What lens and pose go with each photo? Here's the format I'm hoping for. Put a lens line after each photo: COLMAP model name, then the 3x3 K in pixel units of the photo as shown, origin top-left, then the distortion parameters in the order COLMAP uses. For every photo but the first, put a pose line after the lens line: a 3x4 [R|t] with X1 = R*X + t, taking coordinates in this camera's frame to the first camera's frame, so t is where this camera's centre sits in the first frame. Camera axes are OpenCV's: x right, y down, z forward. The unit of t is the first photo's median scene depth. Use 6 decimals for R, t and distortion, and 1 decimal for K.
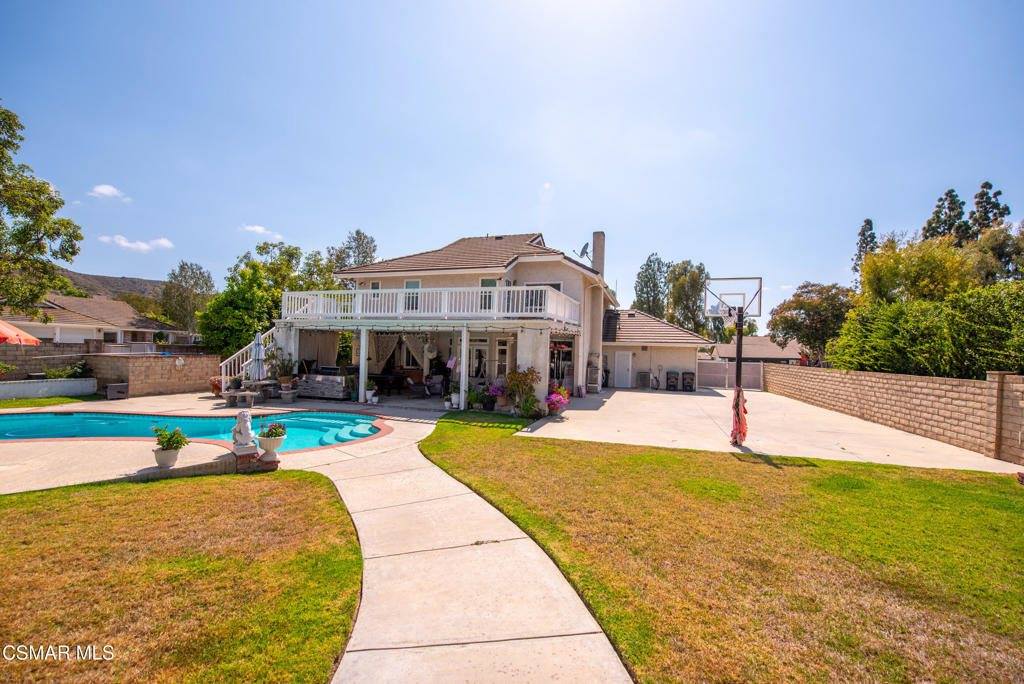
lens RADIAL K [[406.2, 0, 514.2], [0, 406.2, 346.0], [0, 0, 1]] dist [0.002424, -0.000203]
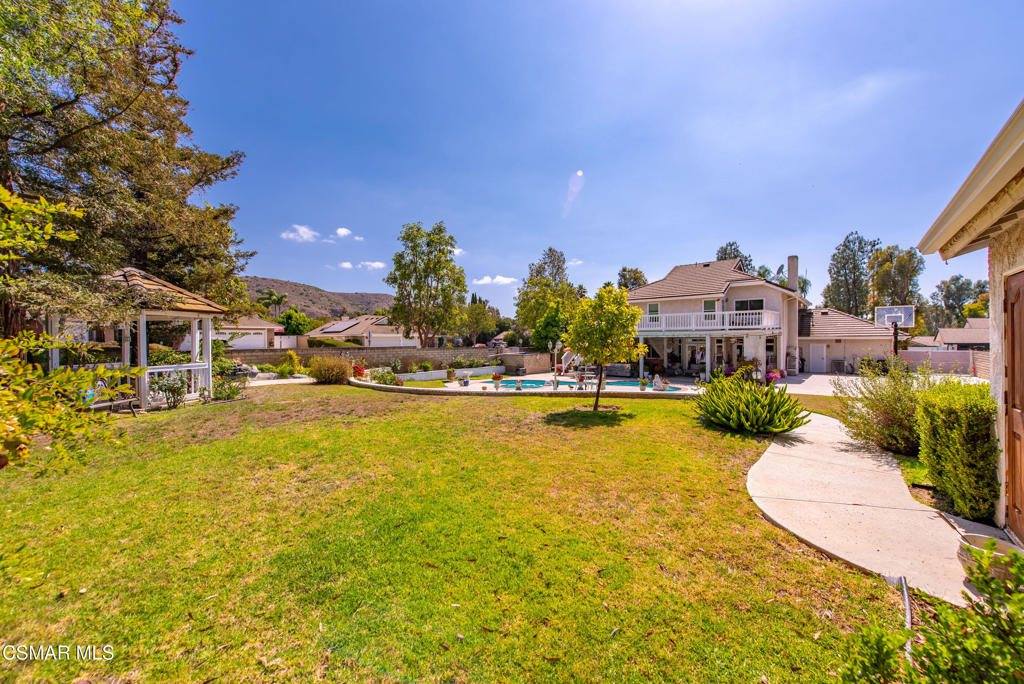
lens RADIAL K [[406.2, 0, 503.4], [0, 406.2, 340.5], [0, 0, 1]] dist [0.002424, -0.000203]
pose [[0.924095, -0.028867, -0.381070, -0.159739], [0.032357, 0.999473, 0.002753, -0.033866], [0.380790, -0.014875, 0.924542, -0.569057]]
